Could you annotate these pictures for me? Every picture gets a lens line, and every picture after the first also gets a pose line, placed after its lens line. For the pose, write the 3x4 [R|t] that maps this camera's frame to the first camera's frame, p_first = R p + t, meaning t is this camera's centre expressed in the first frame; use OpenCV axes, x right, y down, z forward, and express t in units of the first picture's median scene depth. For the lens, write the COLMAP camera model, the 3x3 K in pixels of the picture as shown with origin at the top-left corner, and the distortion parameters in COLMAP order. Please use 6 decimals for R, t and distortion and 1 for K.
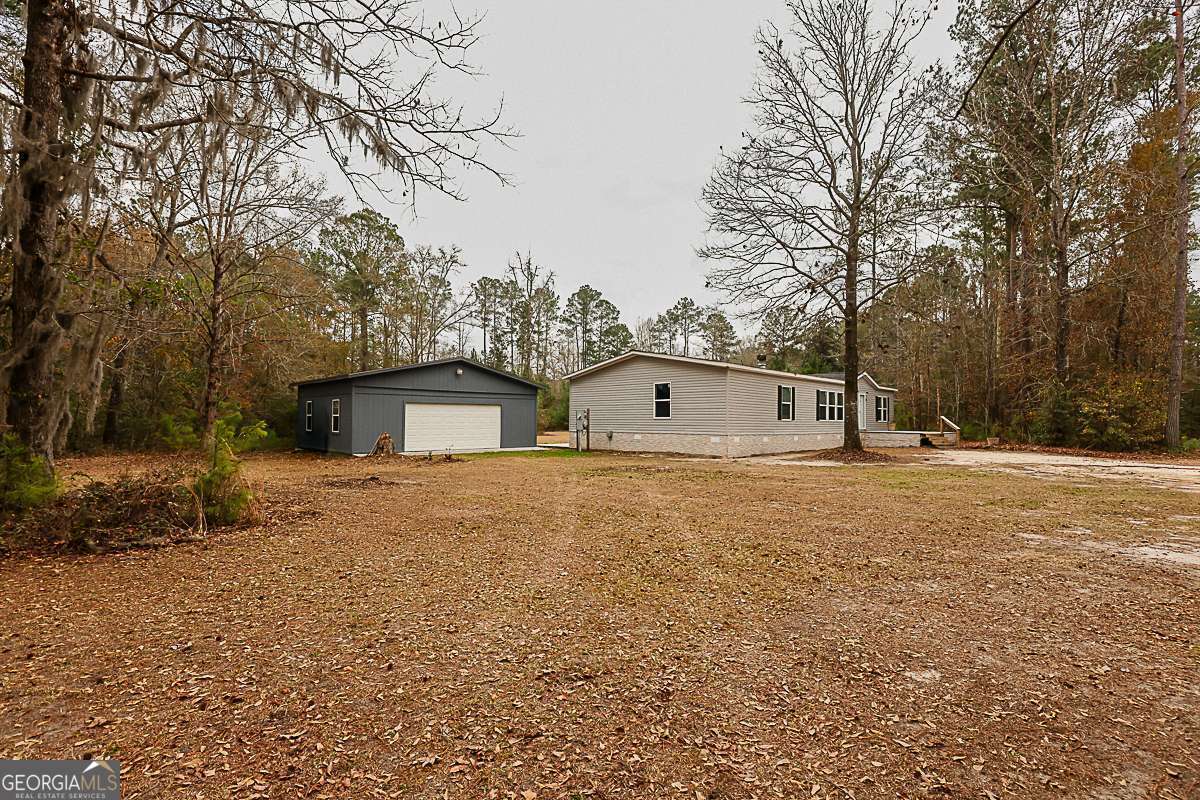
lens RADIAL K [[546.5, 0, 601.9], [0, 546.5, 402.4], [0, 0, 1]] dist [-0.028605, 0.003624]
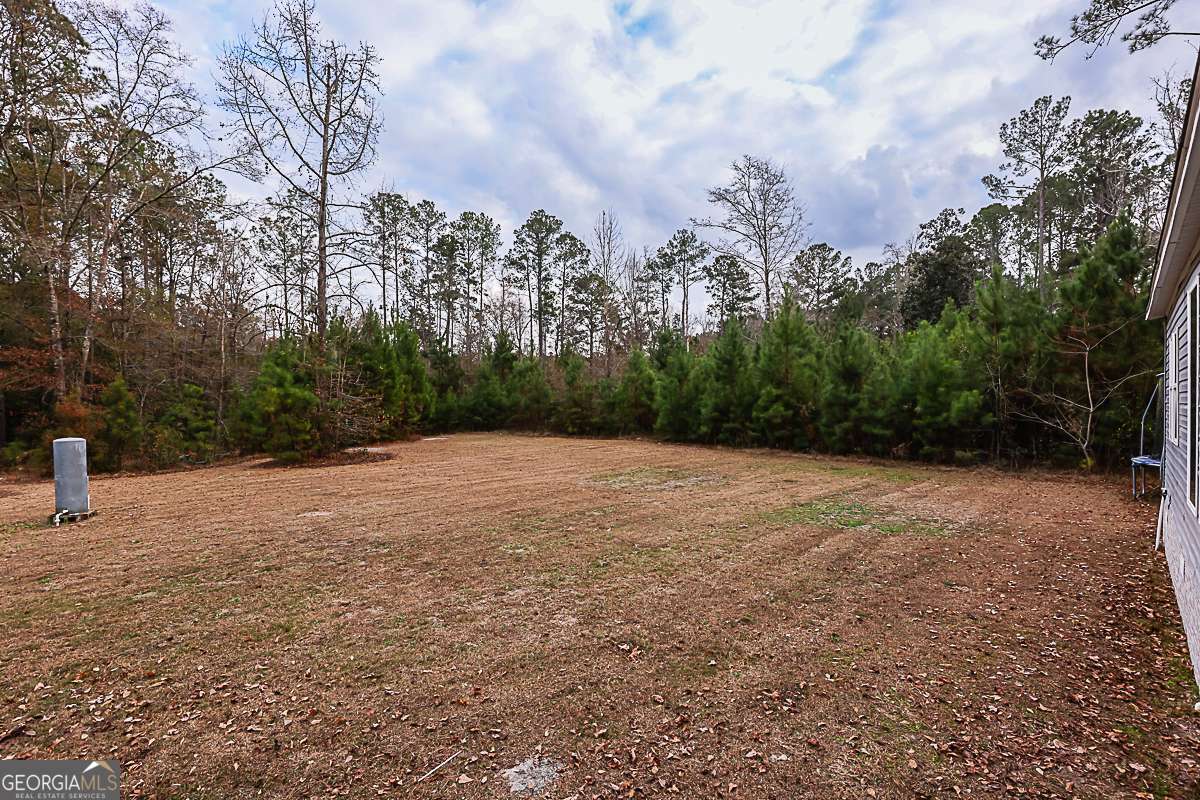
lens RADIAL K [[546.5, 0, 598.9], [0, 546.5, 403.5], [0, 0, 1]] dist [-0.028605, 0.003624]
pose [[0.999856, -0.013679, 0.010010, 0.033787], [0.013277, 0.999143, 0.039213, 0.002165], [-0.010538, -0.039075, 0.999181, 0.295323]]
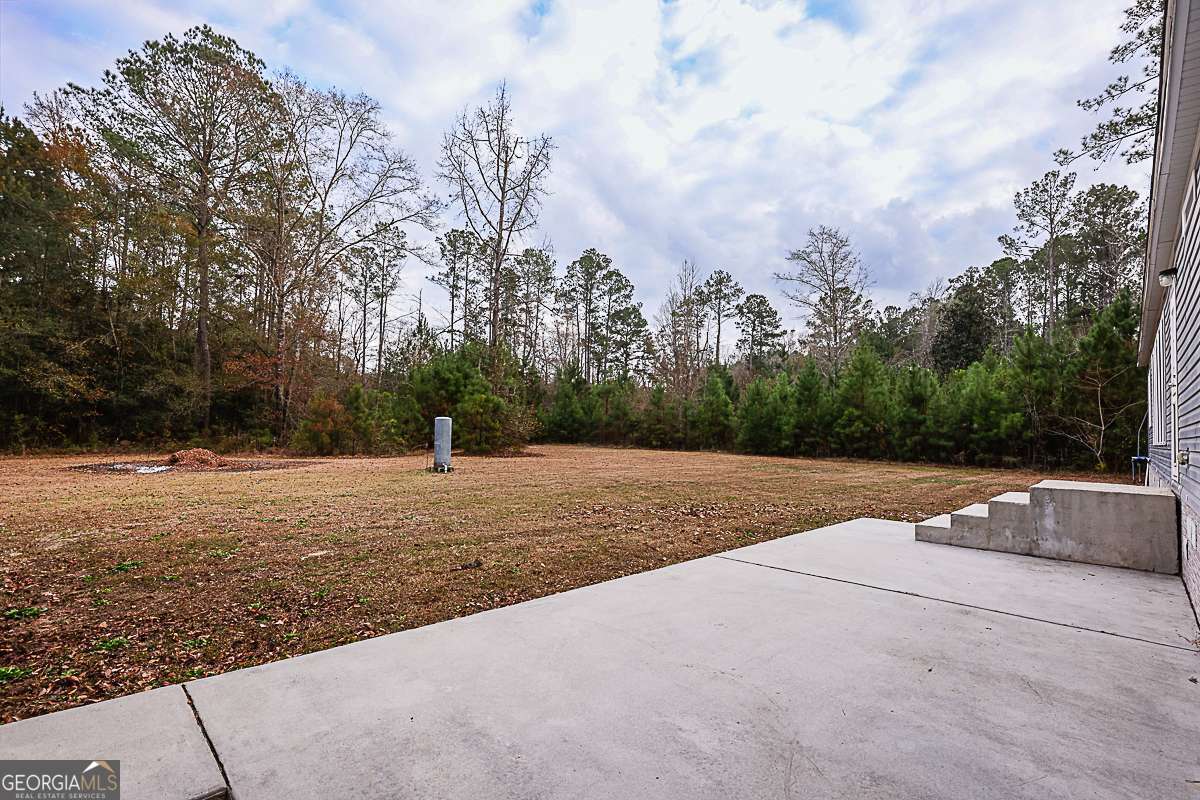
lens RADIAL K [[546.5, 0, 597.7], [0, 546.5, 400.3], [0, 0, 1]] dist [-0.028605, 0.003624]
pose [[0.999723, 0.022813, 0.005727, -0.019459], [-0.022703, 0.999569, -0.018587, 0.007930], [-0.006148, 0.018452, 0.999811, 0.241902]]
